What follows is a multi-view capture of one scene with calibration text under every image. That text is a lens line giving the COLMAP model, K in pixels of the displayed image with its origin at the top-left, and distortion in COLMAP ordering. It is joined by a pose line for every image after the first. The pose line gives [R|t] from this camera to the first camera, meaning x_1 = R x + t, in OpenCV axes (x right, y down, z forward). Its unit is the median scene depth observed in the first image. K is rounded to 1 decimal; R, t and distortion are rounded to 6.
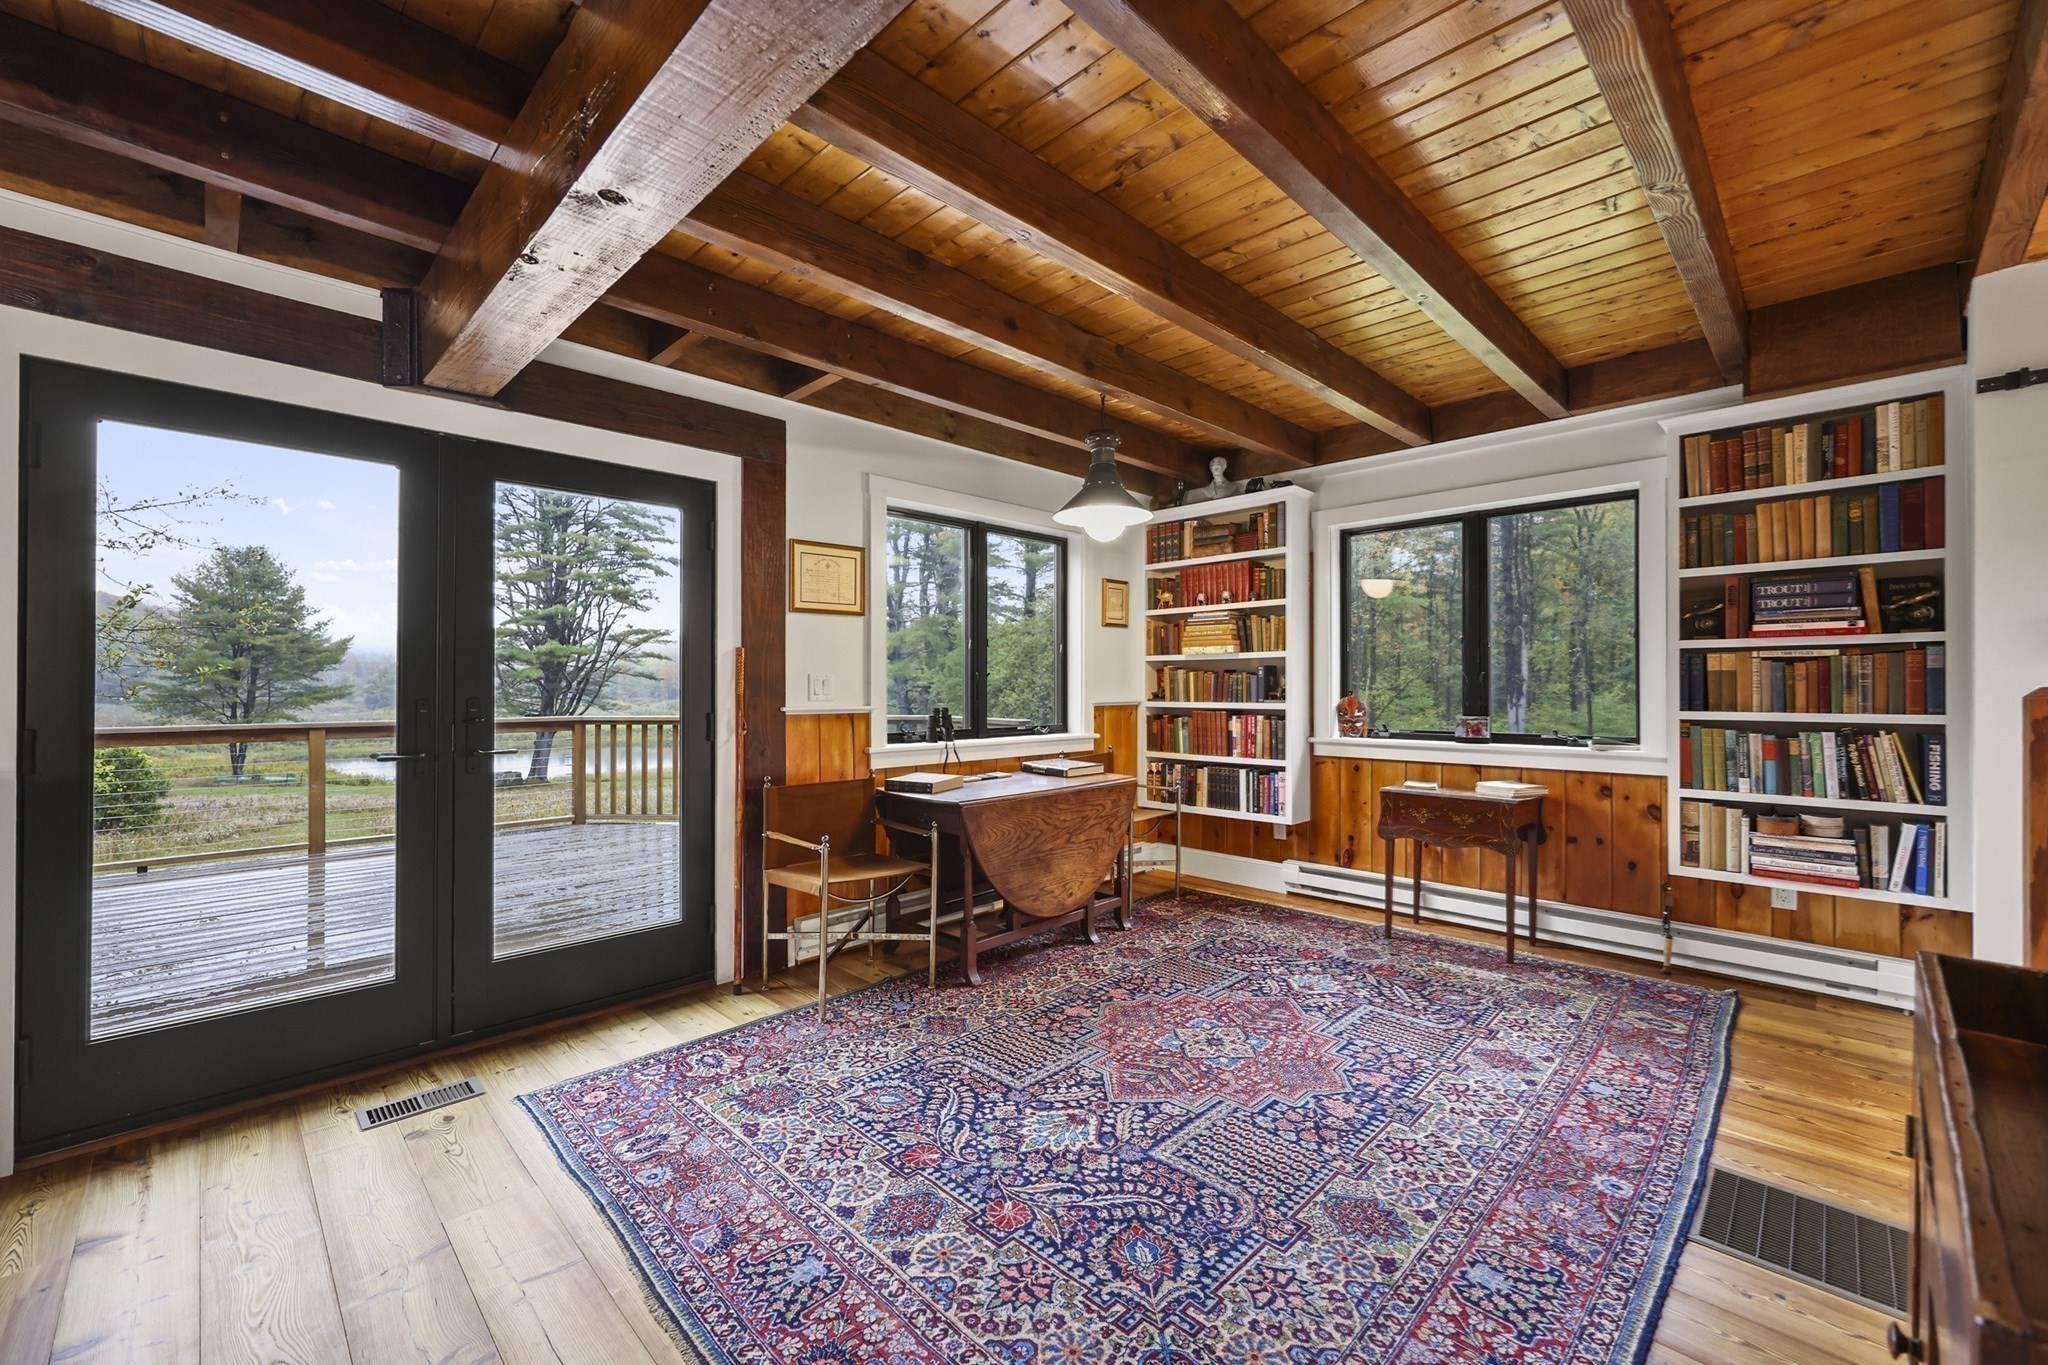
lens RADIAL K [[839.8, 0, 1037.7], [0, 839.8, 690.4], [0, 0, 1]] dist [0.002936, 0.000502]
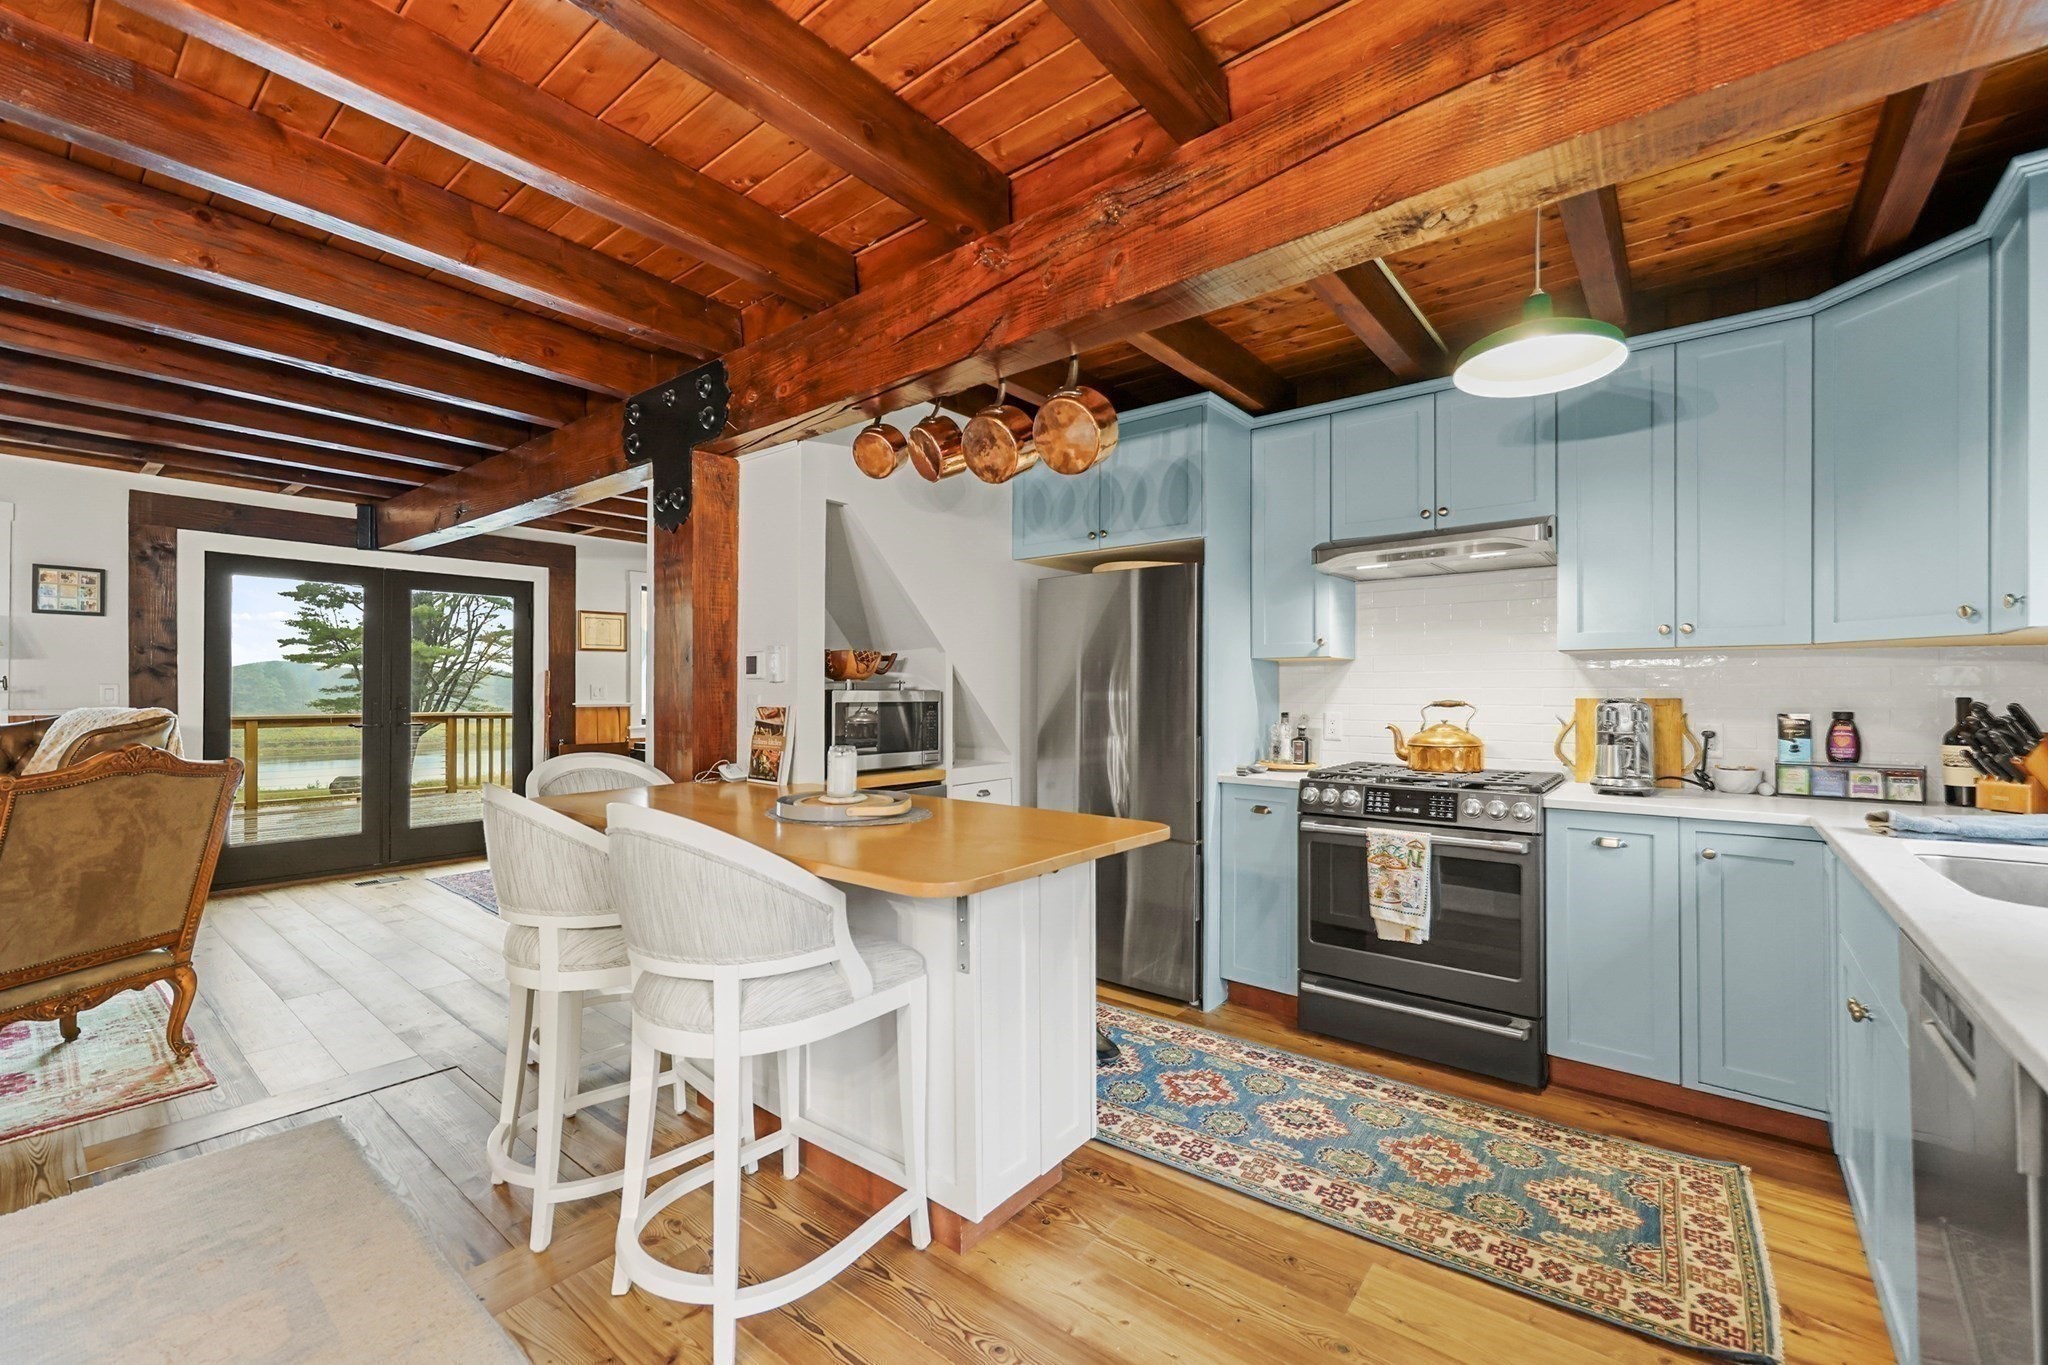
lens RADIAL K [[839.8, 0, 1043.6], [0, 839.8, 696.4], [0, 0, 1]] dist [0.002936, 0.000502]
pose [[0.992939, 0.003370, 0.118575, 0.587091], [-0.003775, 0.999988, 0.003189, -0.003323], [-0.118563, -0.003614, 0.992940, -1.116779]]
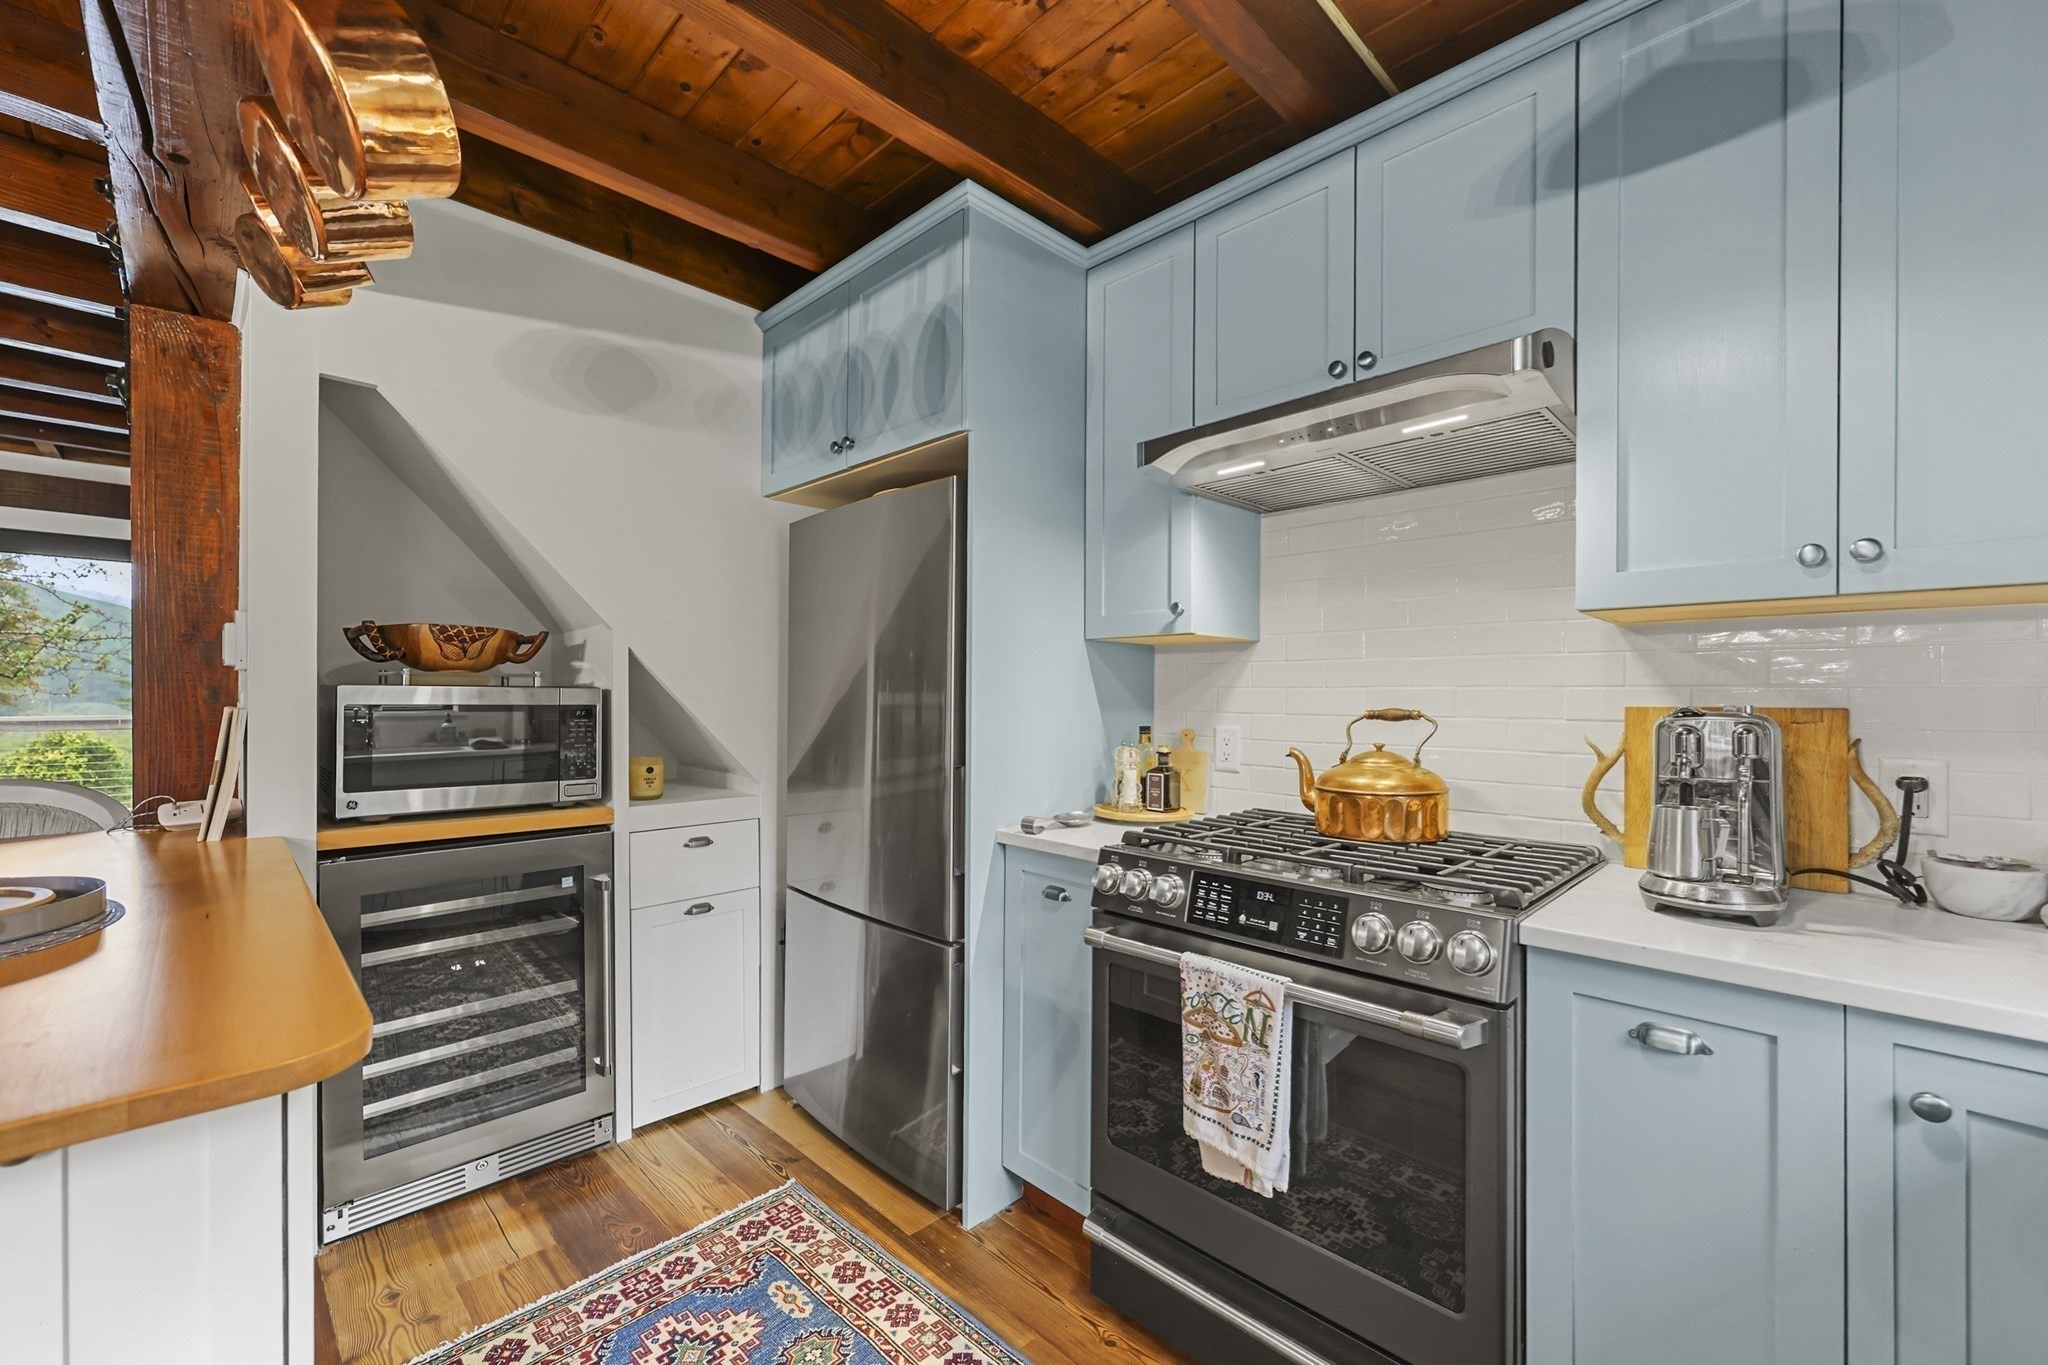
lens RADIAL K [[839.8, 0, 1040.9], [0, 839.8, 700.6], [0, 0, 1]] dist [0.002936, 0.000502]
pose [[0.999902, 0.009840, 0.009975, 0.968540], [-0.009869, 0.999947, 0.002827, -0.001807], [-0.009946, -0.002925, 0.999946, -0.715135]]
